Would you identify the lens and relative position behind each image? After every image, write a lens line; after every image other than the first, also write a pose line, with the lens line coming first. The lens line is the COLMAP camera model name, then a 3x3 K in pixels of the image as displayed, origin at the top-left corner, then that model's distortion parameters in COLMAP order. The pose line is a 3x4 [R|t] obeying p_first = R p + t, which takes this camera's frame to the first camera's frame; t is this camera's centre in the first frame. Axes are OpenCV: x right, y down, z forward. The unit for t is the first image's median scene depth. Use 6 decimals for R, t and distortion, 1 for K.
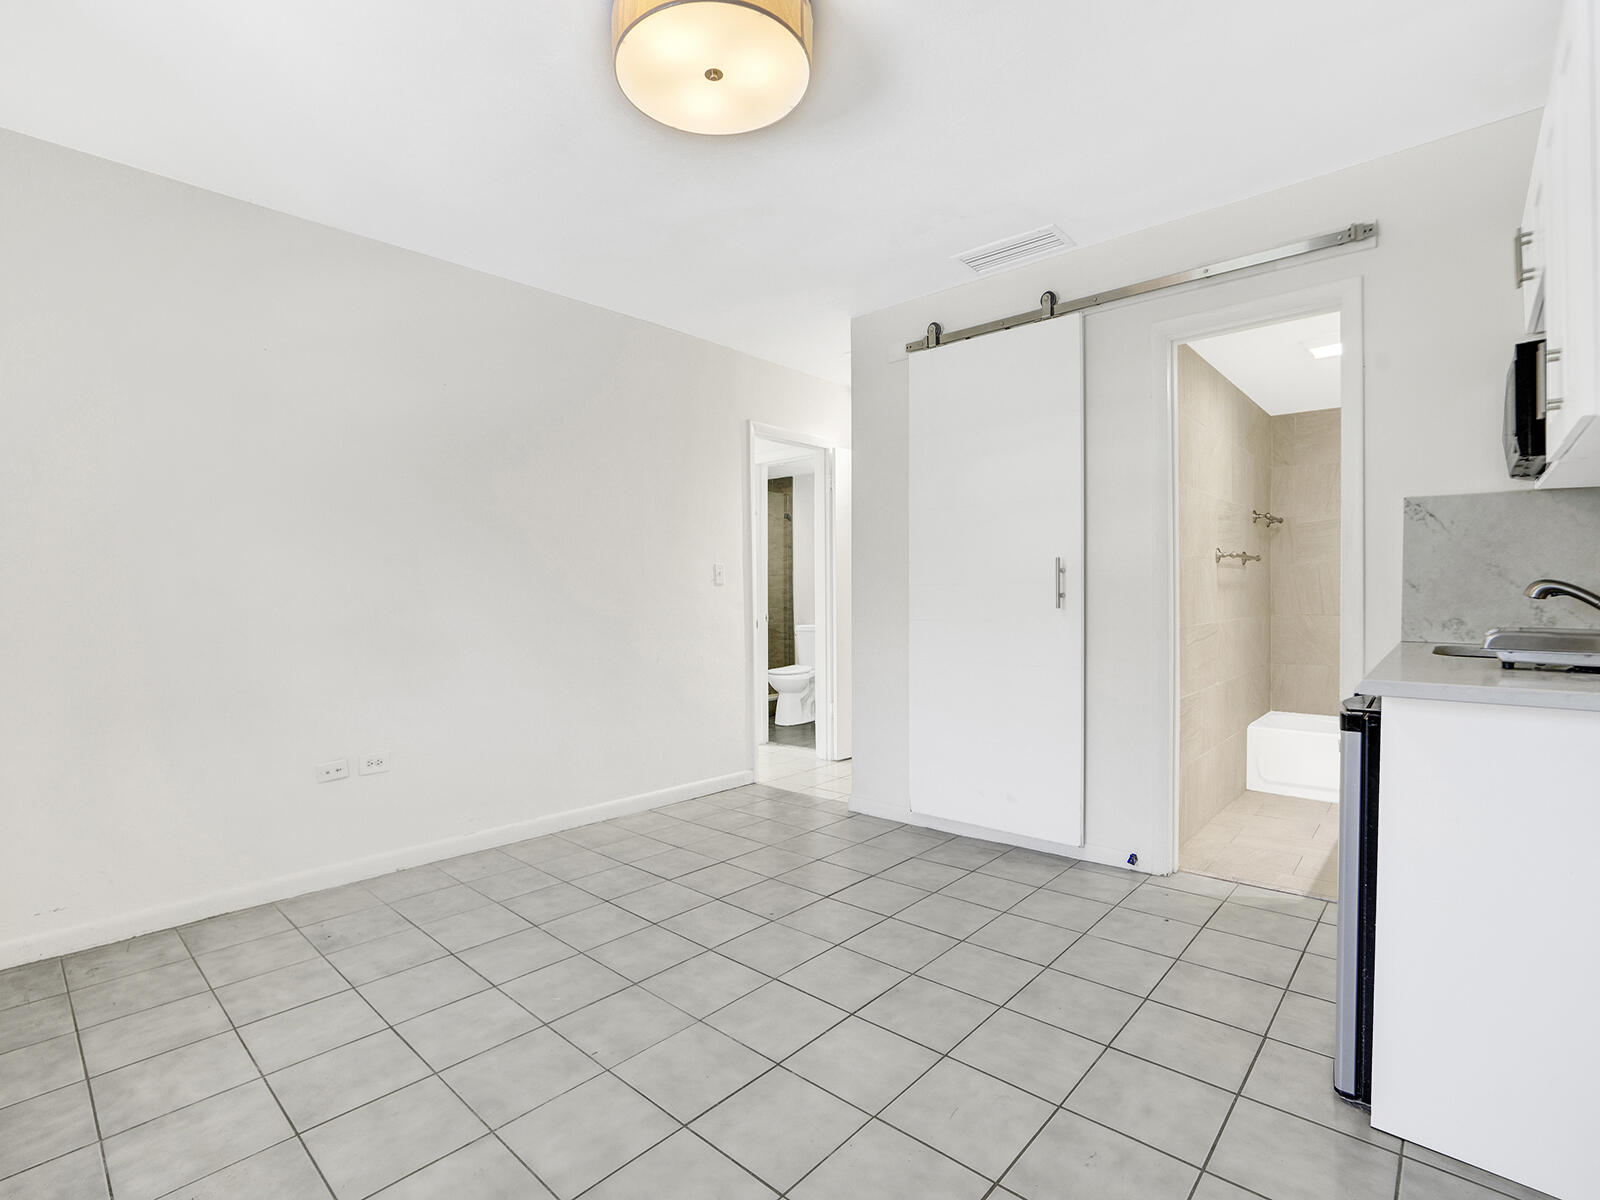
lens RADIAL K [[746.5, 0, 794.9], [0, 746.5, 596.3], [0, 0, 1]] dist [-0.058036, 0.000228]
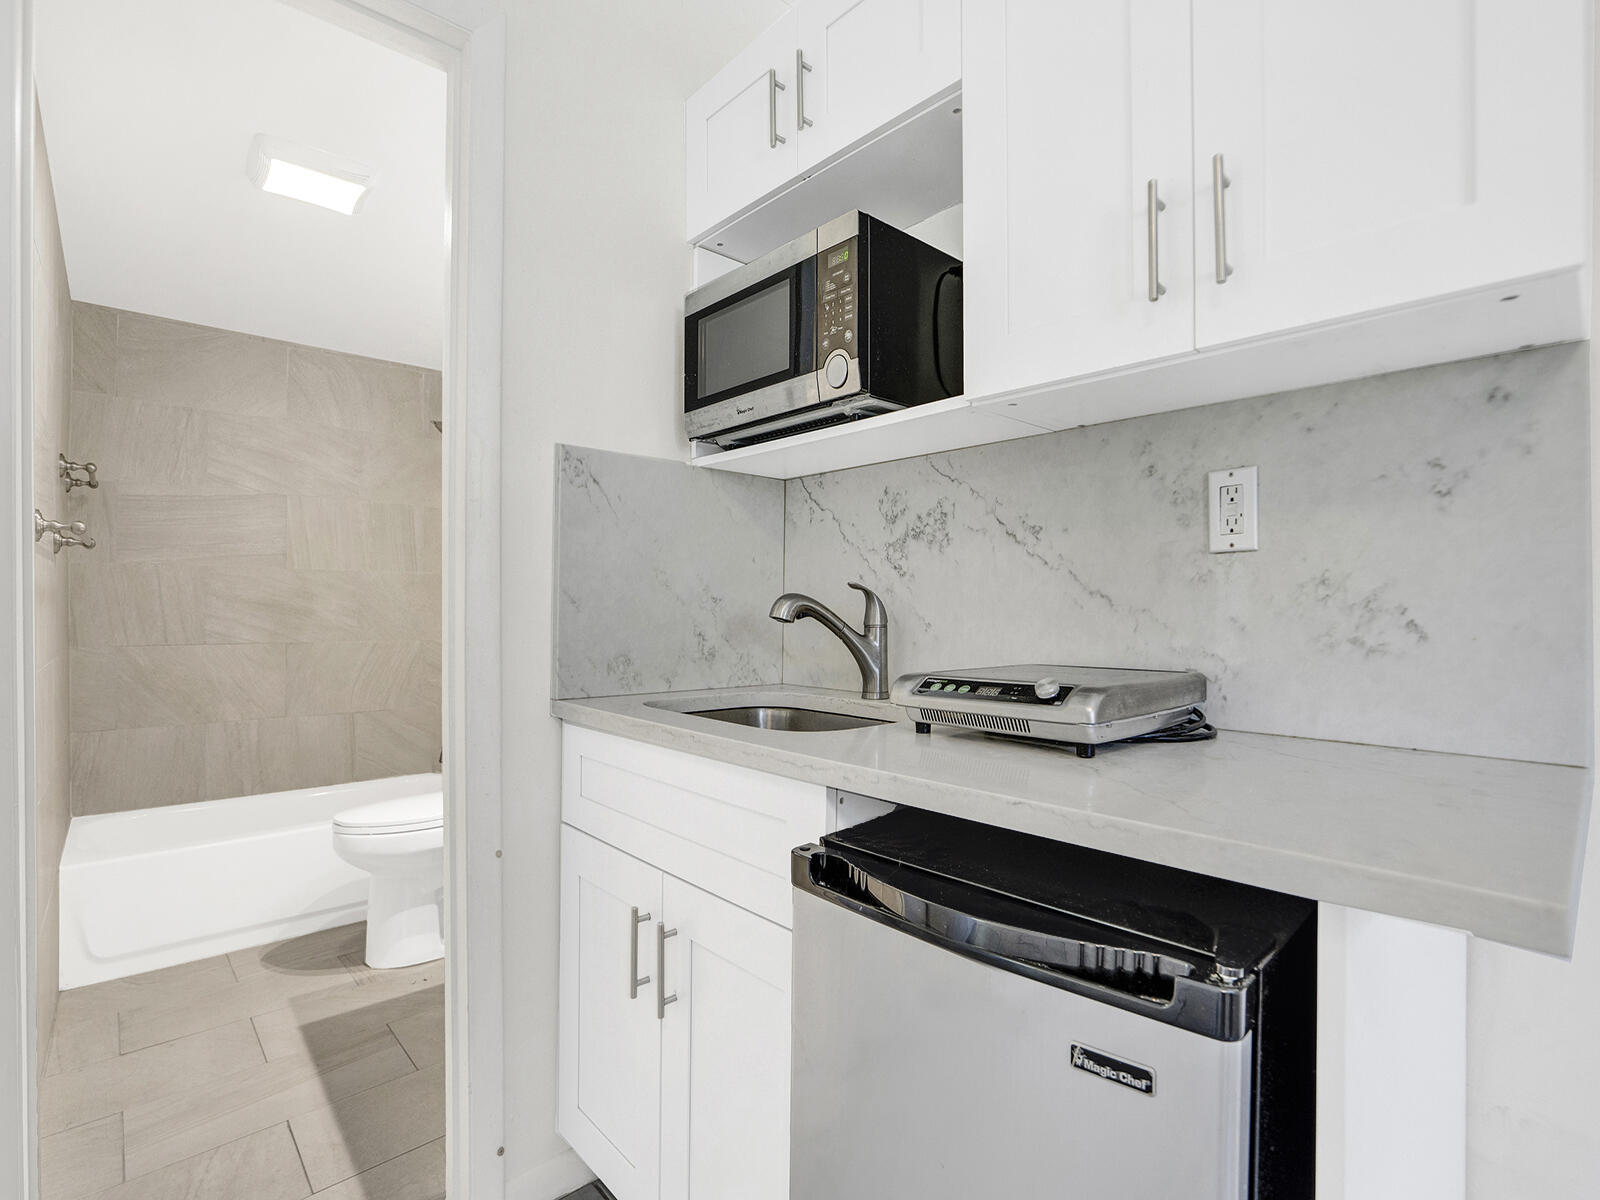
lens RADIAL K [[789.7, 0, 799.6], [0, 789.7, 607.3], [0, 0, 1]] dist [-0.002427, 0.000532]
pose [[0.082312, 0.008236, 0.996573, 0.227320], [0.000614, 0.999965, -0.008315, -0.003665], [-0.996606, 0.001296, 0.082304, 0.683965]]
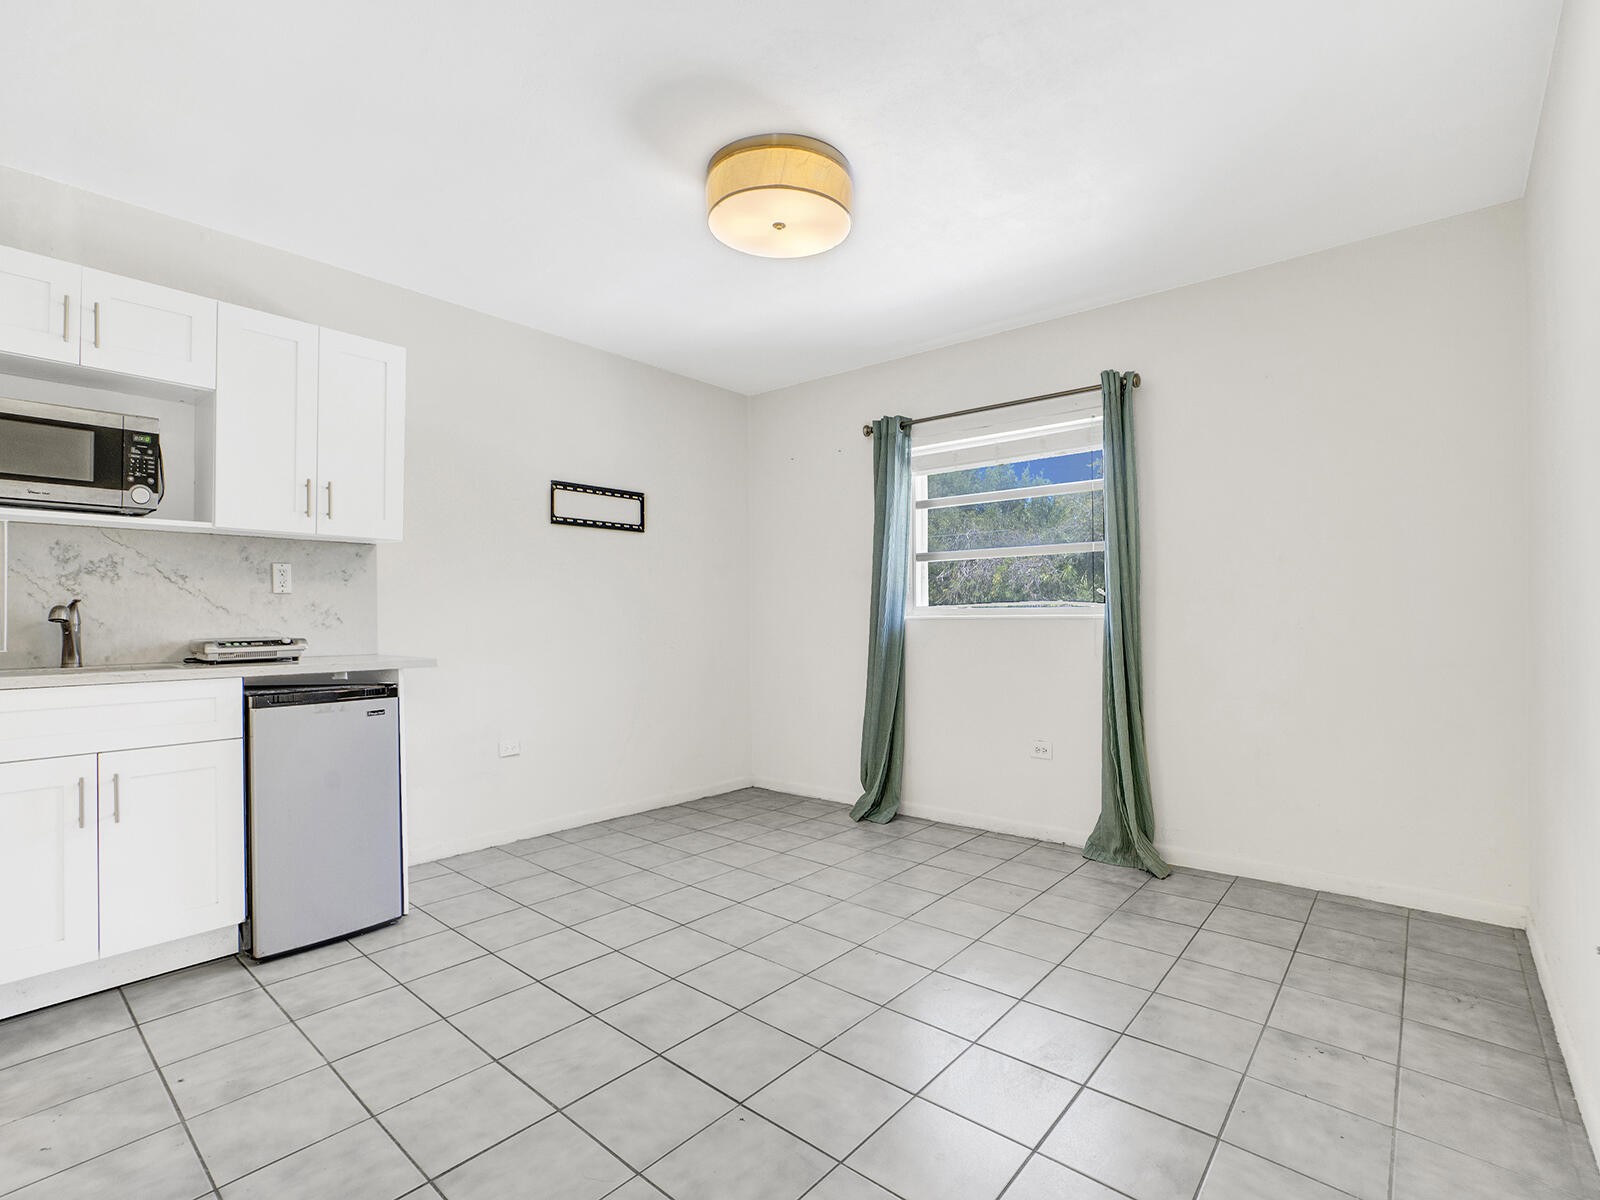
lens RADIAL K [[789.7, 0, 799.6], [0, 789.7, 607.3], [0, 0, 1]] dist [-0.002427, 0.000532]
pose [[-0.999562, 0.009754, -0.027951, -0.068284], [0.009972, 0.999921, -0.007668, 0.000310], [0.027874, -0.007943, -0.999580, 1.686429]]
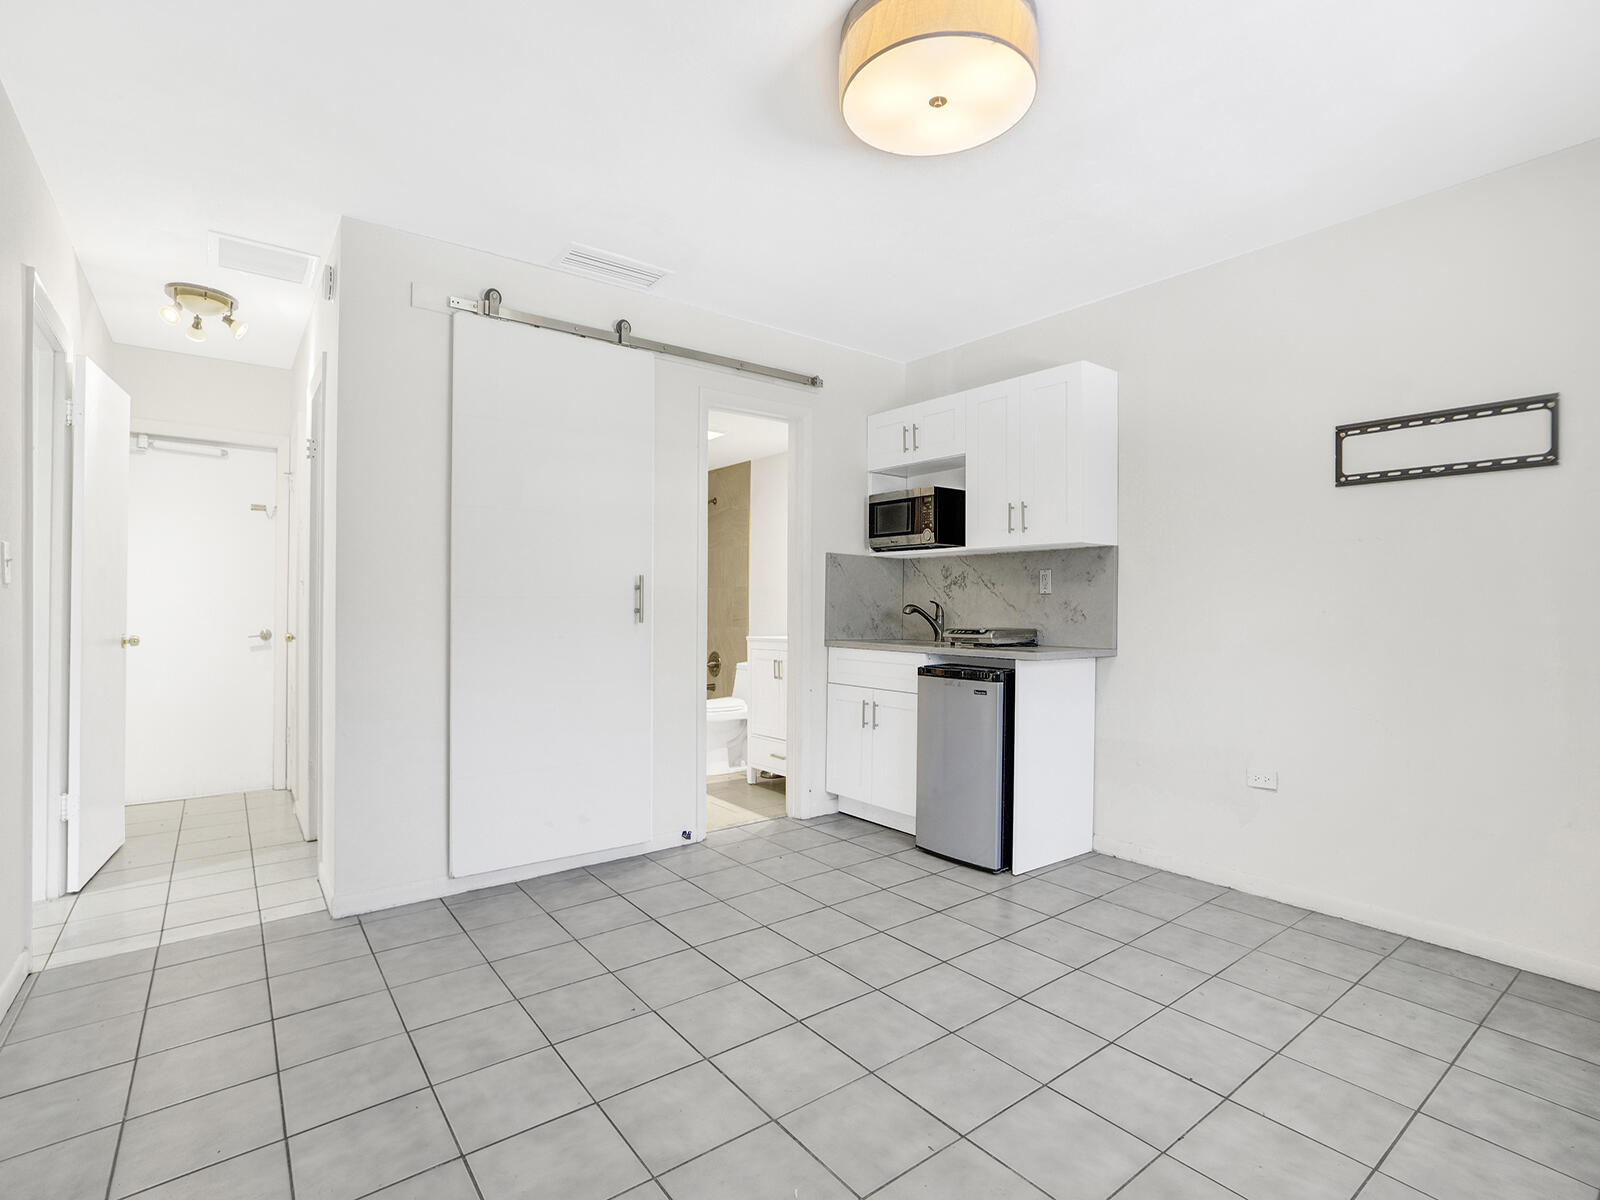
lens RADIAL K [[767.6, 0, 775.7], [0, 767.6, 608.4], [0, 0, 1]] dist [-0.042431, 0.000553]
pose [[0.200225, 0.005248, 0.979736, -0.813300], [-0.004042, 0.999982, -0.004531, -0.001772], [-0.979742, -0.003053, 0.200243, 0.691255]]
